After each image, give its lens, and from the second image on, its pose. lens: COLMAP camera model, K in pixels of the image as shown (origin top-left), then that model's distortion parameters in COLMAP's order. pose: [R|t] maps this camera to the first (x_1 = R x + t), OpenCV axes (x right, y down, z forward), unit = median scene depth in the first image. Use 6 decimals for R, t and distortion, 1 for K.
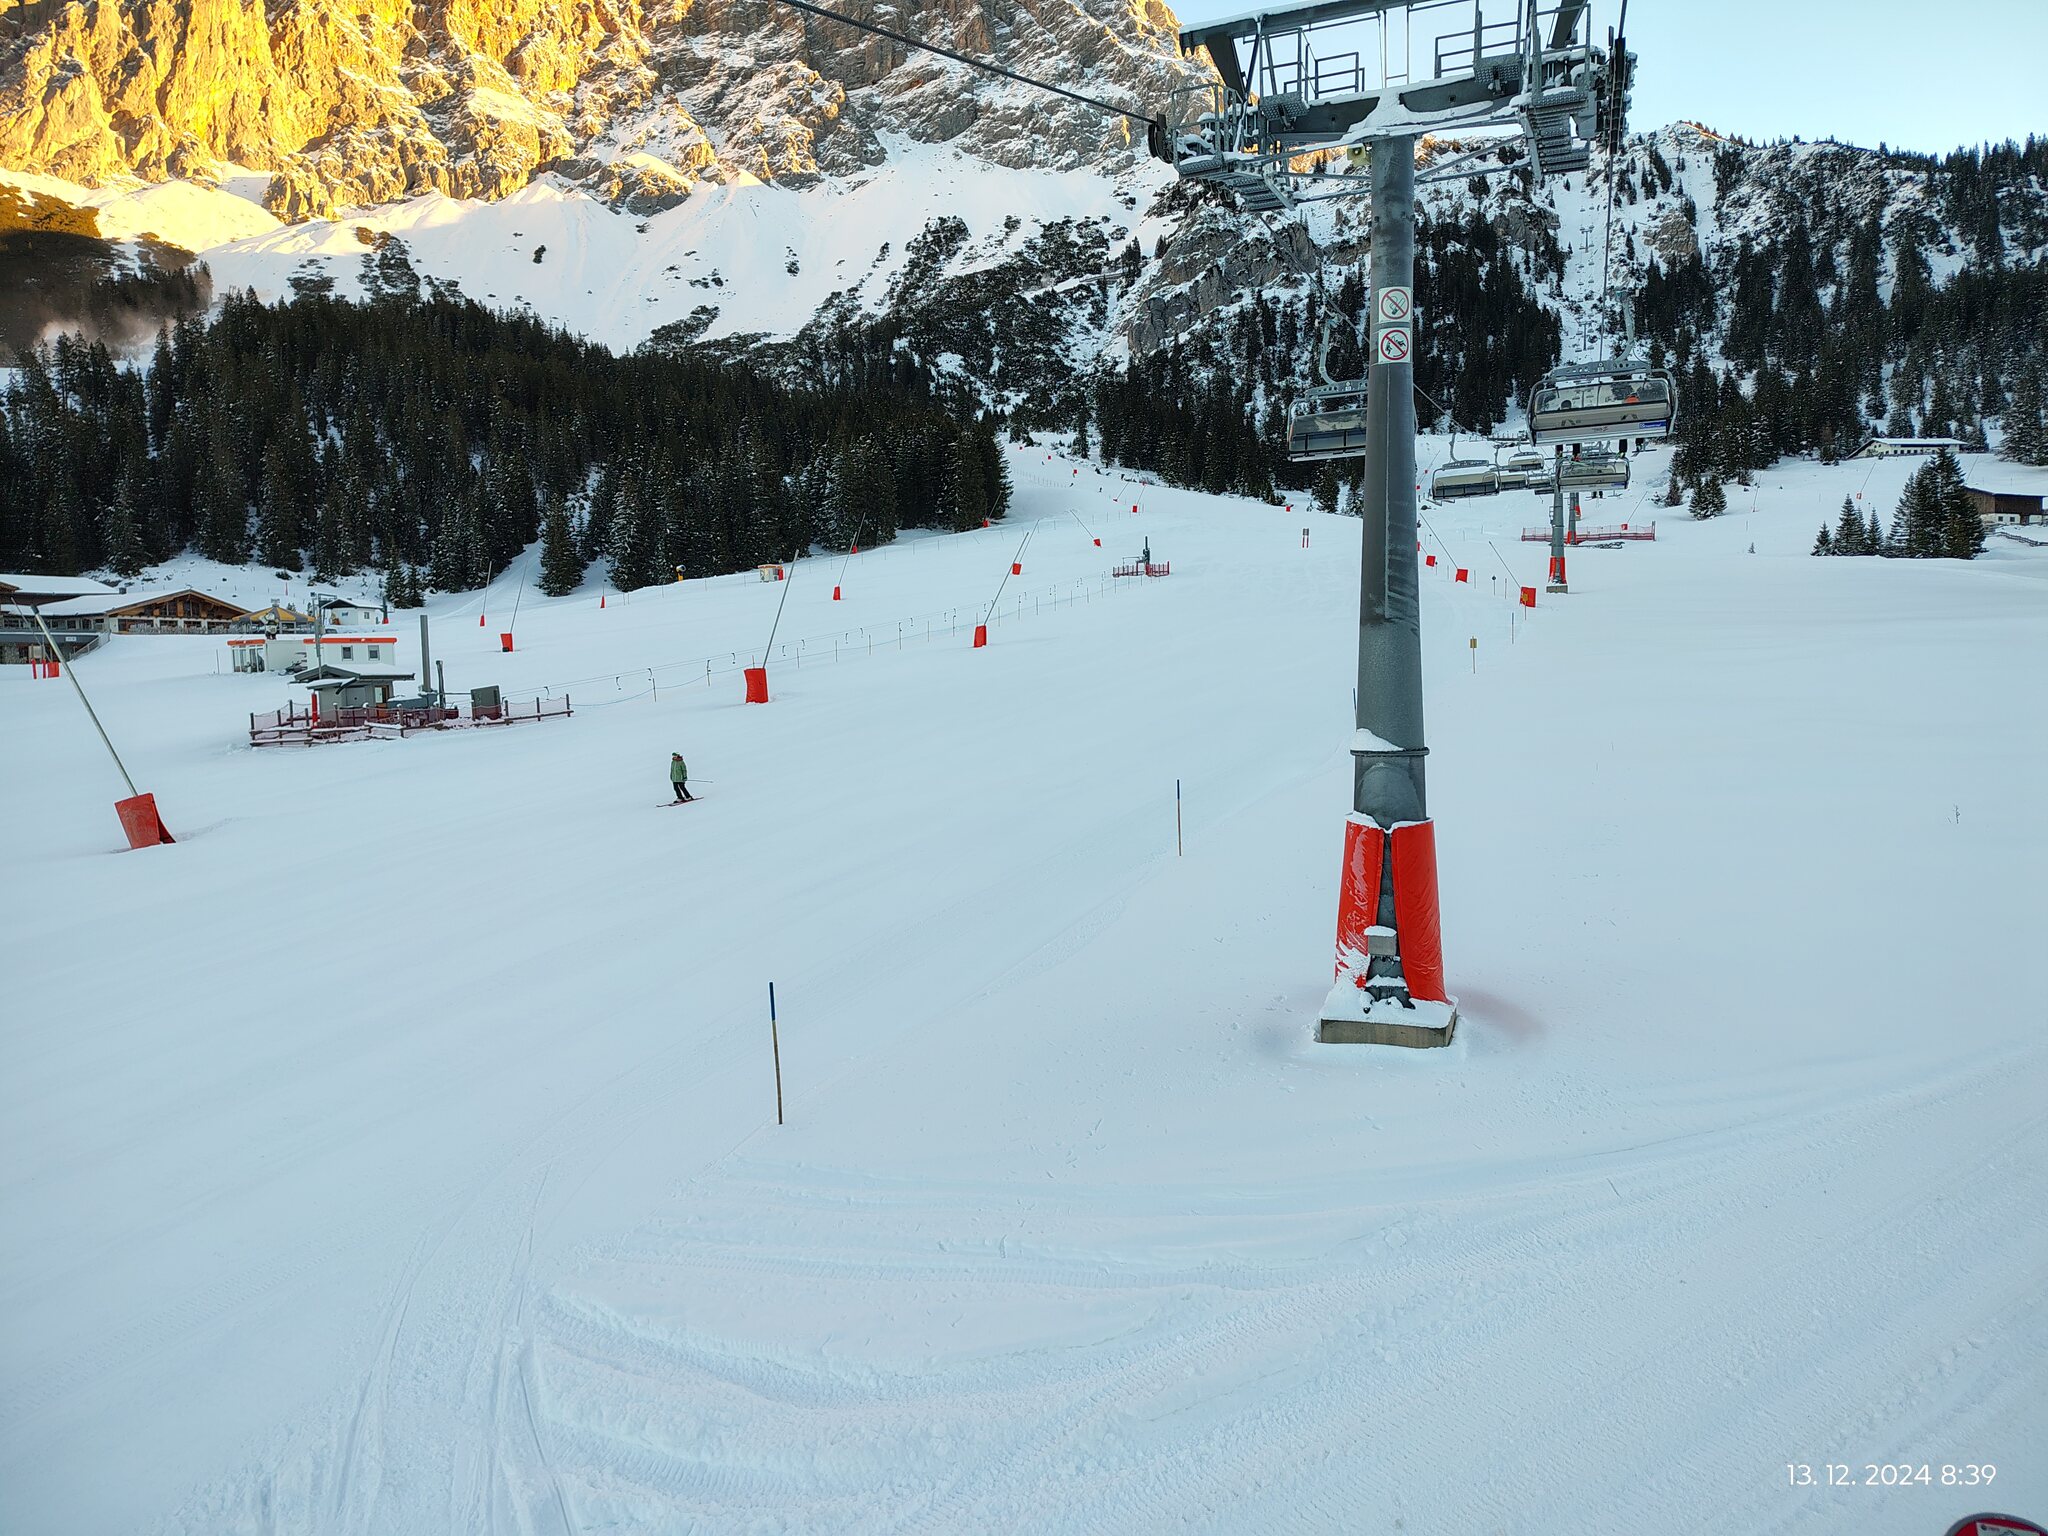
lens RADIAL K [[1401.0, 0, 1024.0], [0, 1401.0, 768.0], [0, 0, 1]] dist [0.047004, -0.047686]
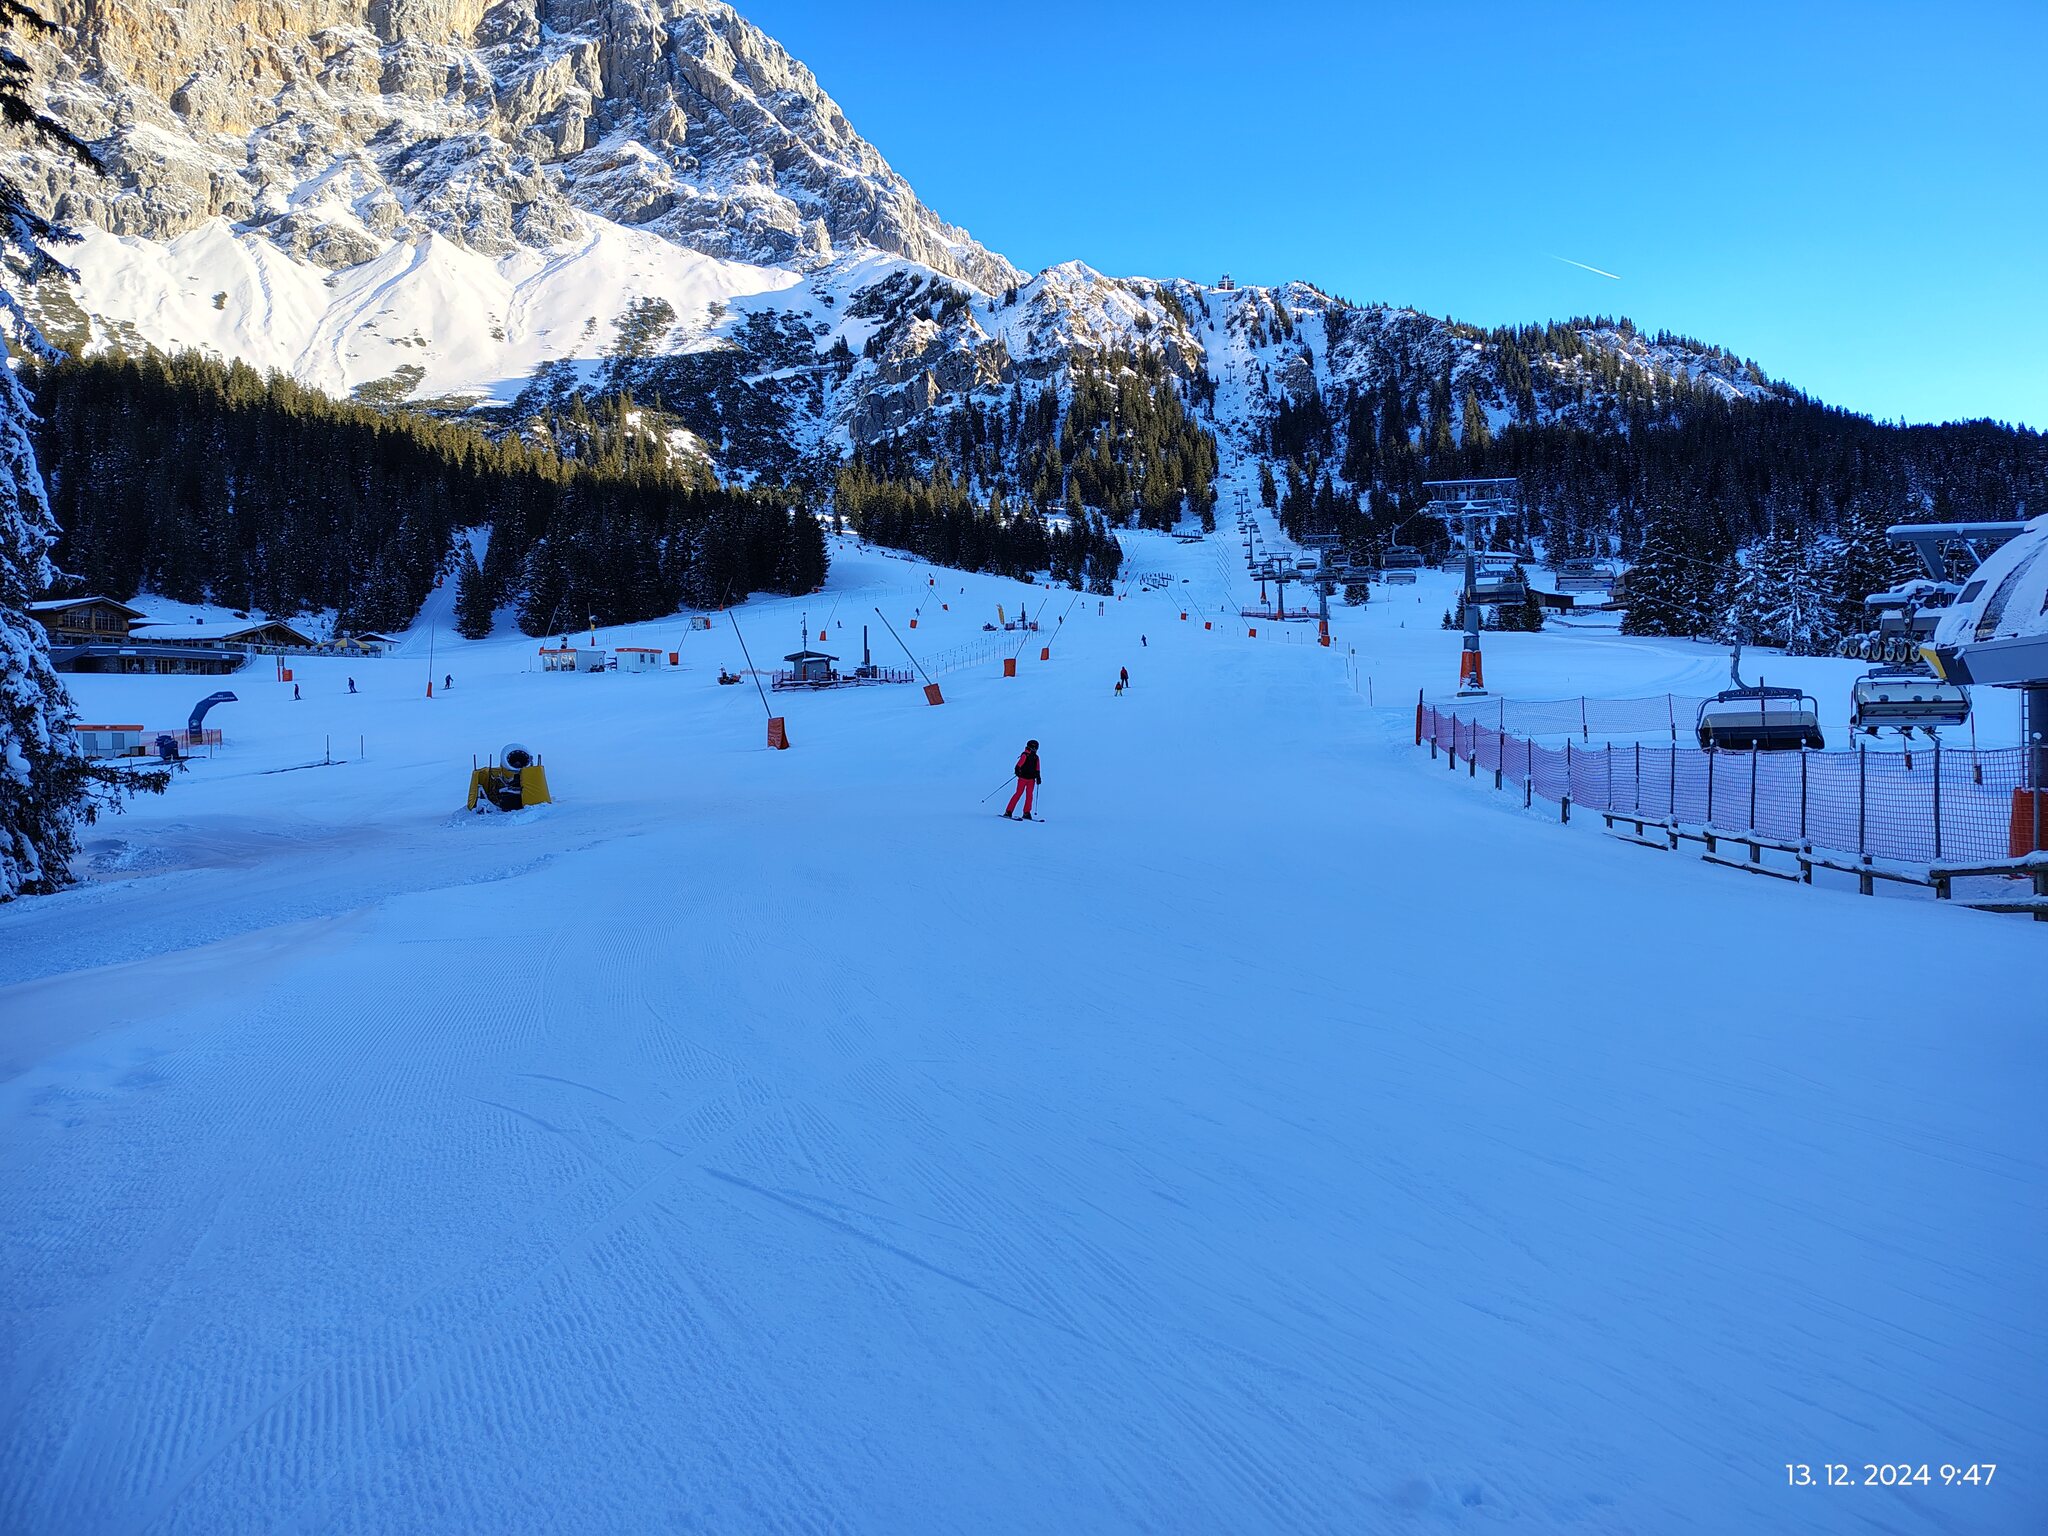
lens RADIAL K [[1401.0, 0, 1024.0], [0, 1401.0, 768.0], [0, 0, 1]] dist [0.047004, -0.047686]
pose [[0.967159, 0.000843, 0.254169, -0.077886], [0.011930, 0.998742, -0.048708, 0.019468], [-0.253890, 0.050140, 0.965933, -0.098640]]
